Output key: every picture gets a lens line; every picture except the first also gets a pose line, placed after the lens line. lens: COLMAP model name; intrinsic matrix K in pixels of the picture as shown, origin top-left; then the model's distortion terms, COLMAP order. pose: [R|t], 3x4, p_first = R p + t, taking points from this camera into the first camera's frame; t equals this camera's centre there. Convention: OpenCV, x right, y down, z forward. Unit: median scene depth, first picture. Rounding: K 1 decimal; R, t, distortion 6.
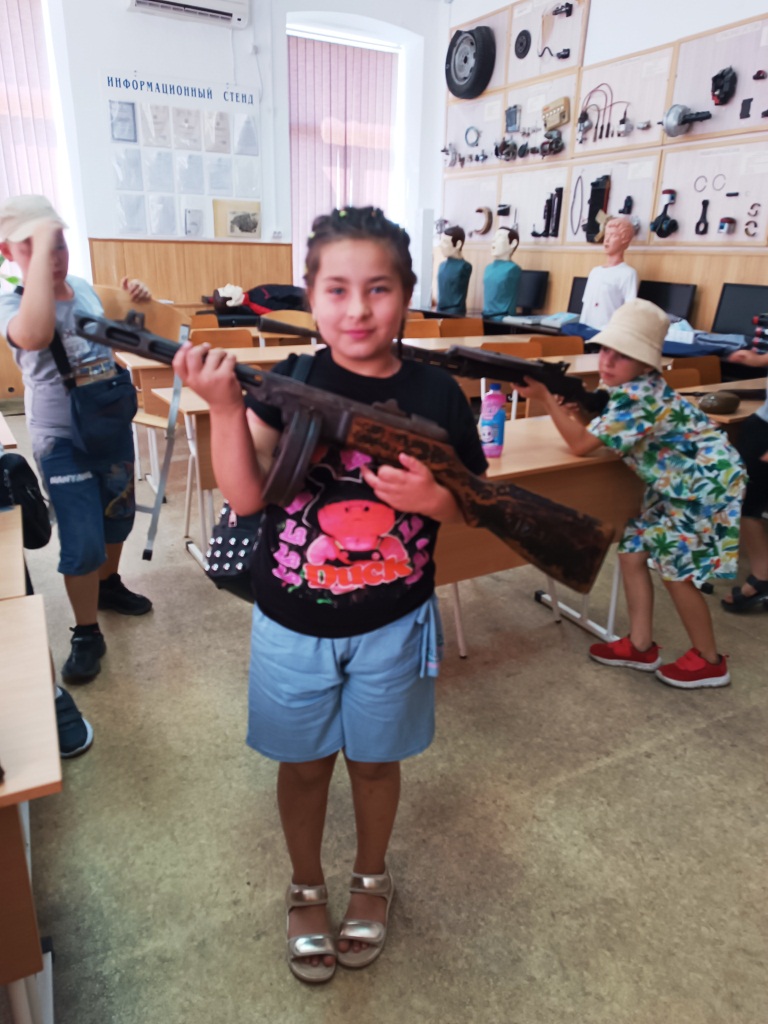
lens RADIAL K [[732.8, 0, 383.8], [0, 732.8, 511.2], [0, 0, 1]] dist [0.030105, -0.020746]
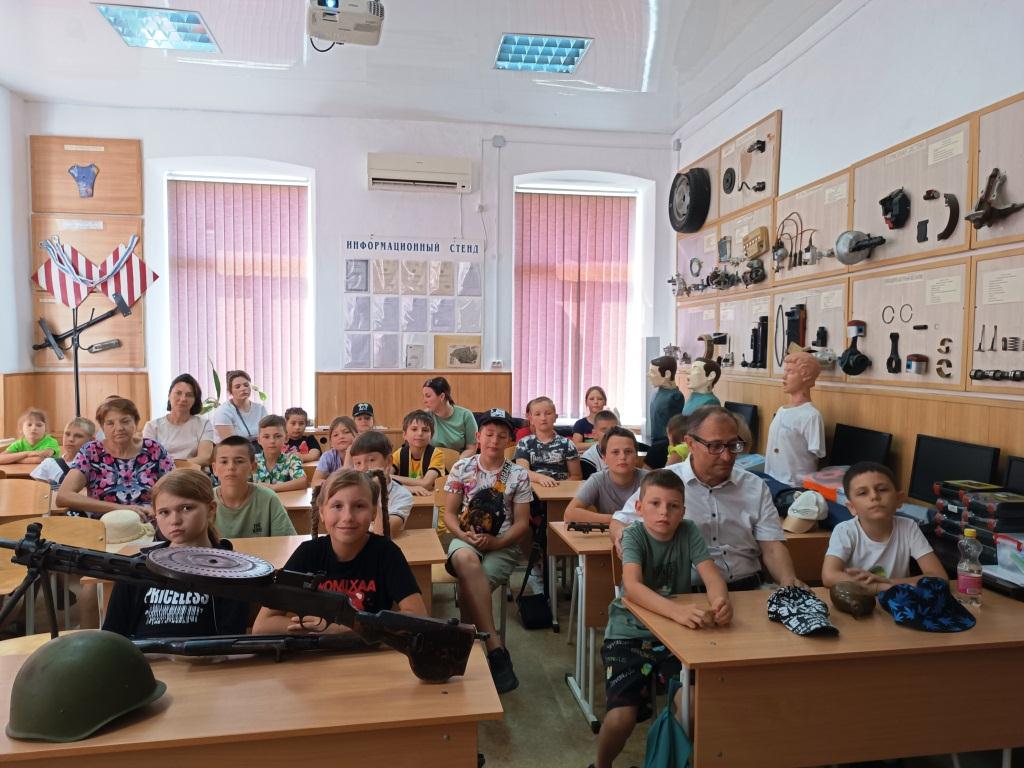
lens RADIAL K [[732.8, 0, 507.2], [0, 732.8, 387.5], [0, 0, 1]] dist [0.030105, -0.020746]
pose [[0.937622, 0.001459, -0.347653, 0.263872], [-0.104043, 0.955338, -0.276596, -0.079624], [0.331722, 0.295513, 0.895897, 0.125903]]
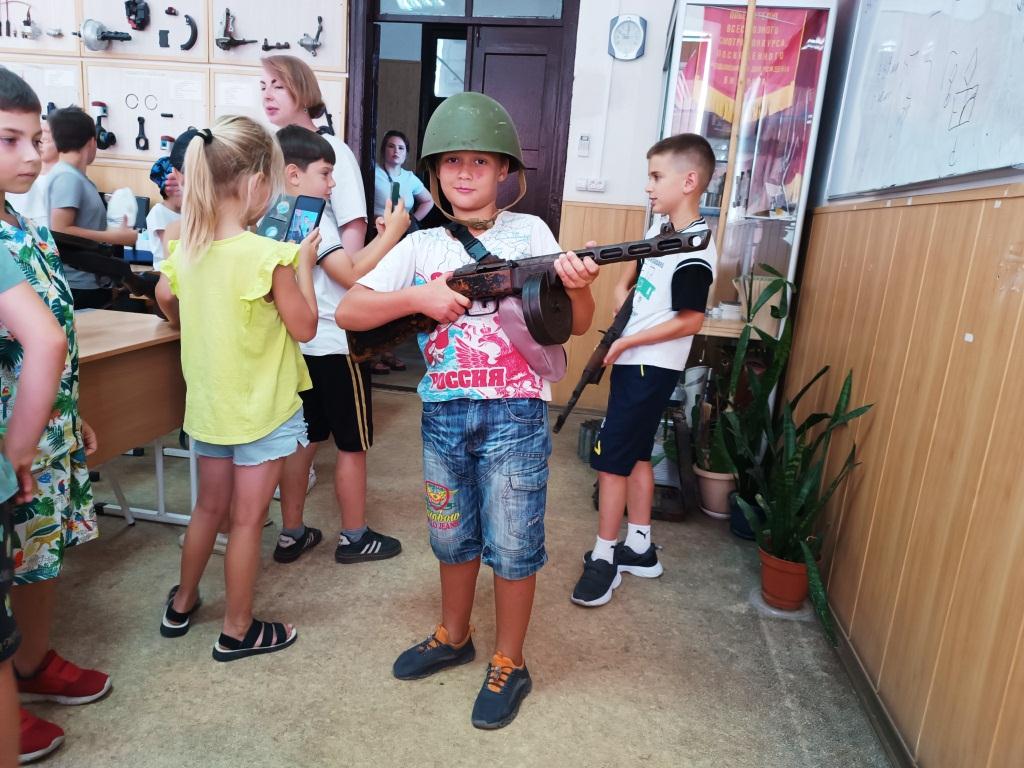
lens RADIAL K [[732.8, 0, 514.1], [0, 732.8, 387.1], [0, 0, 1]] dist [0.030105, -0.020746]
pose [[0.612977, -0.148295, 0.776059, -0.088440], [0.202056, 0.978988, 0.027477, 0.023923], [-0.763828, 0.139965, 0.630061, -0.004141]]
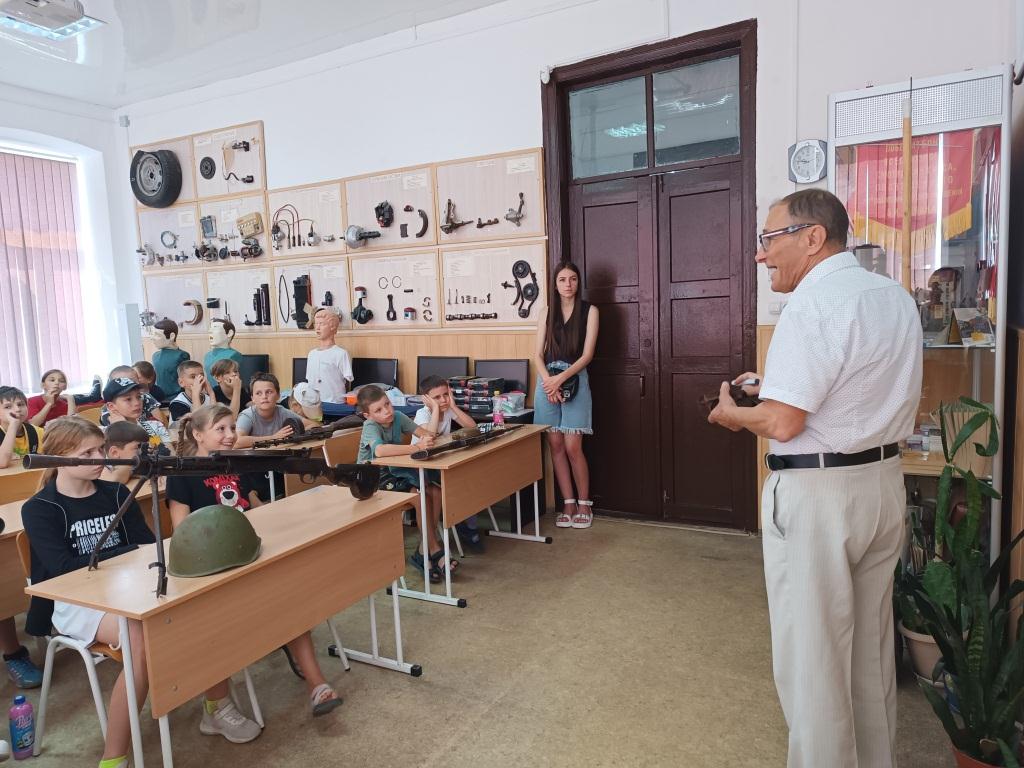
lens RADIAL K [[732.8, 0, 513.9], [0, 732.8, 391.6], [0, 0, 1]] dist [0.030105, -0.020746]
pose [[0.844739, -0.117948, 0.522020, -0.048772], [0.234795, 0.958205, -0.163446, -0.006753], [-0.480924, 0.260637, 0.837126, -0.089304]]
